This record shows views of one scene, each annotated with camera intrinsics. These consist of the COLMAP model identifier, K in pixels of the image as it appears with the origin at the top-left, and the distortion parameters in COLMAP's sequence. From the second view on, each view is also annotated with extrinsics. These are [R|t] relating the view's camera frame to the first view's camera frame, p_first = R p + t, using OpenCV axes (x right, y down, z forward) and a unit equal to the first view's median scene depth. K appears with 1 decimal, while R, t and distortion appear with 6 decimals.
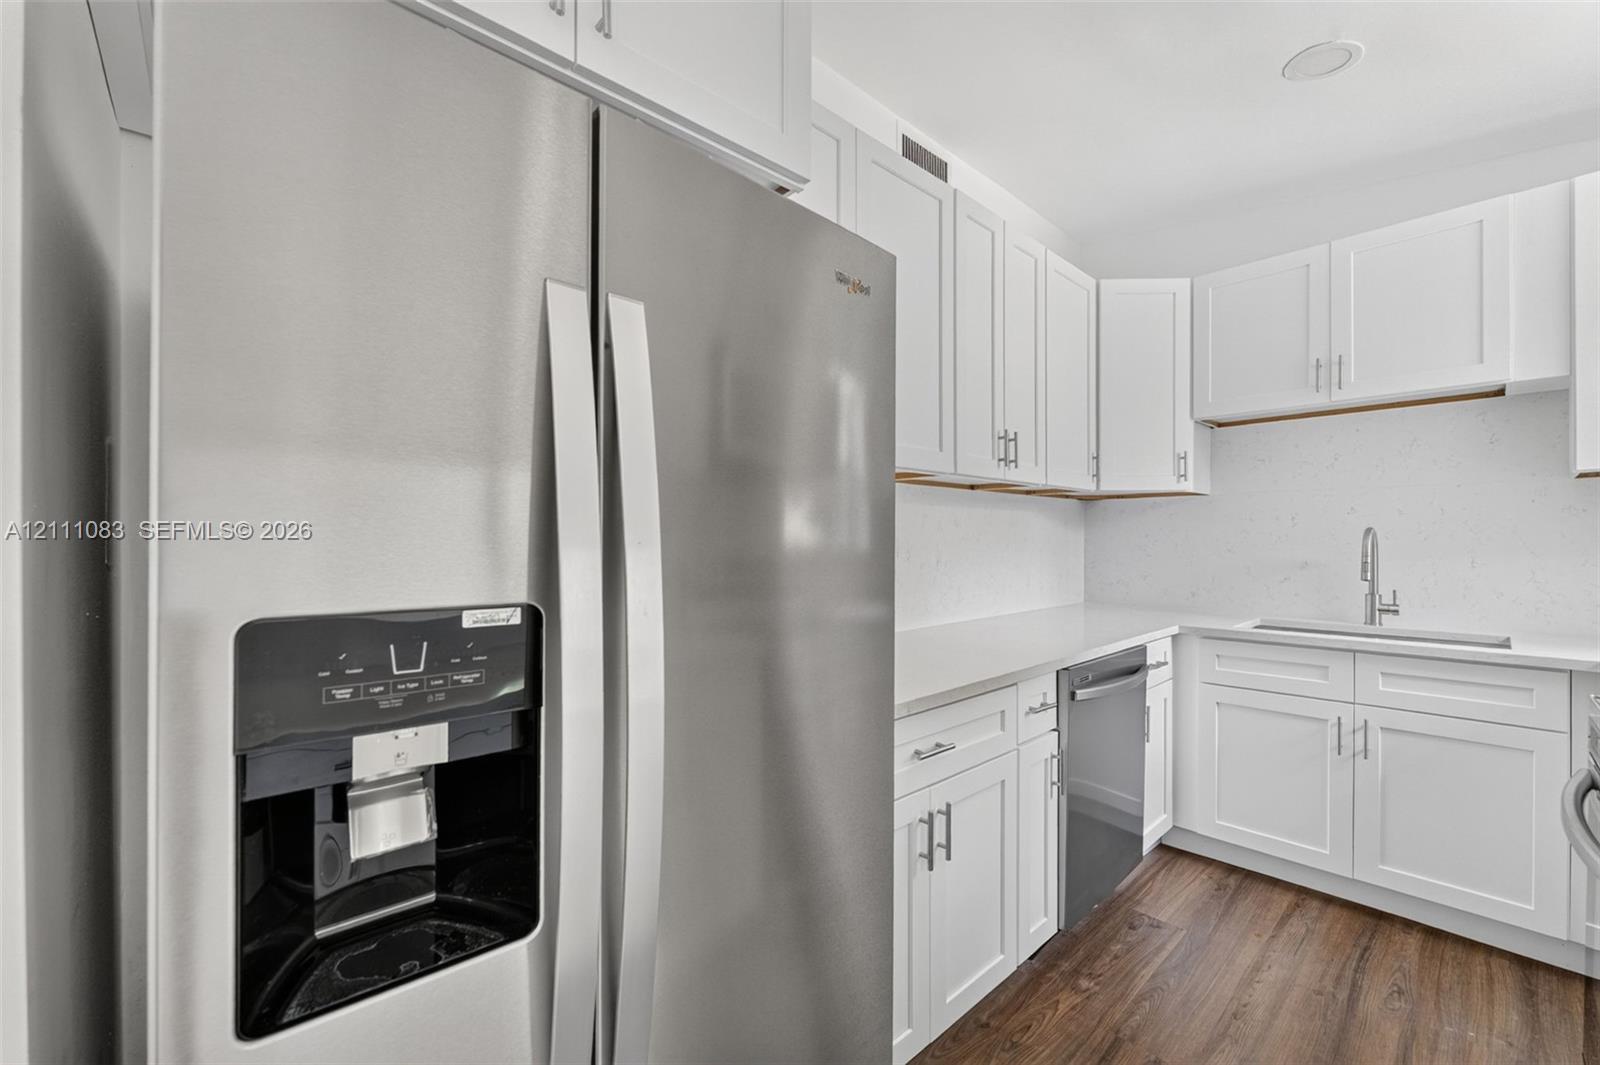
lens RADIAL K [[647.3, 0, 796.7], [0, 647.3, 537.5], [0, 0, 1]] dist [0.000259, -0.000022]
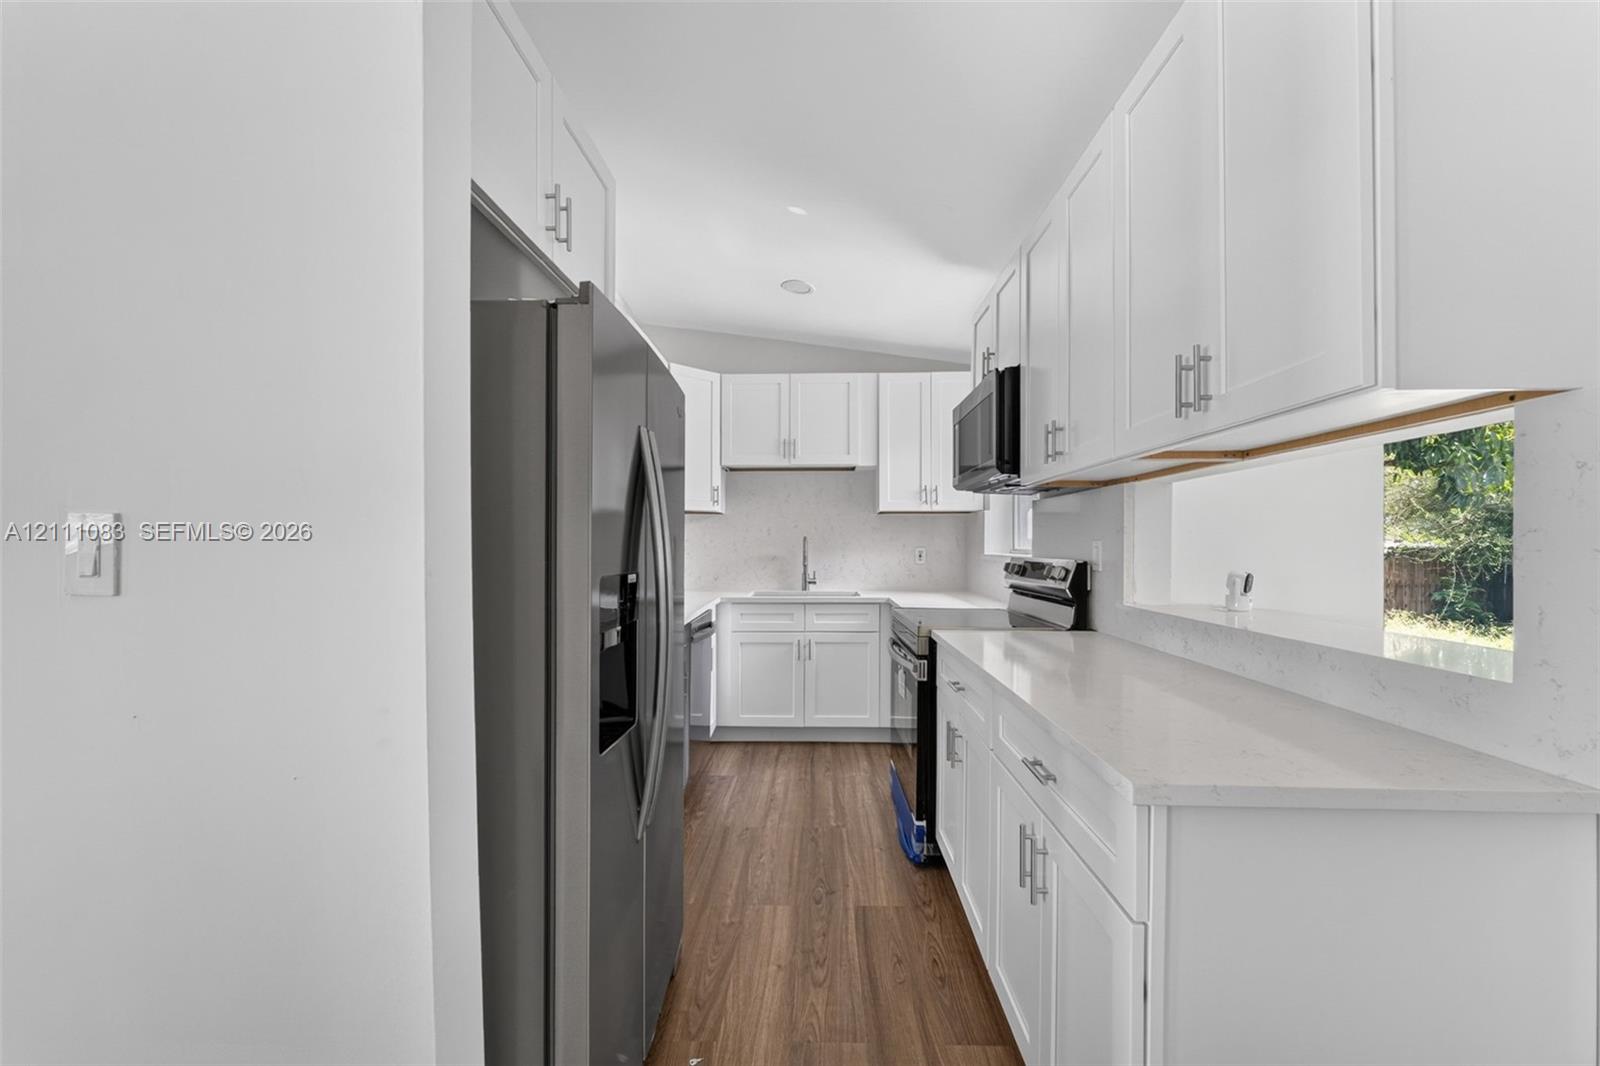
lens RADIAL K [[647.3, 0, 801.6], [0, 647.3, 539.1], [0, 0, 1]] dist [0.000259, -0.000022]
pose [[0.691864, 0.004885, 0.722011, -0.484661], [-0.002064, 0.999986, -0.004788, 0.000761], [-0.722025, 0.001823, 0.691865, -0.275857]]
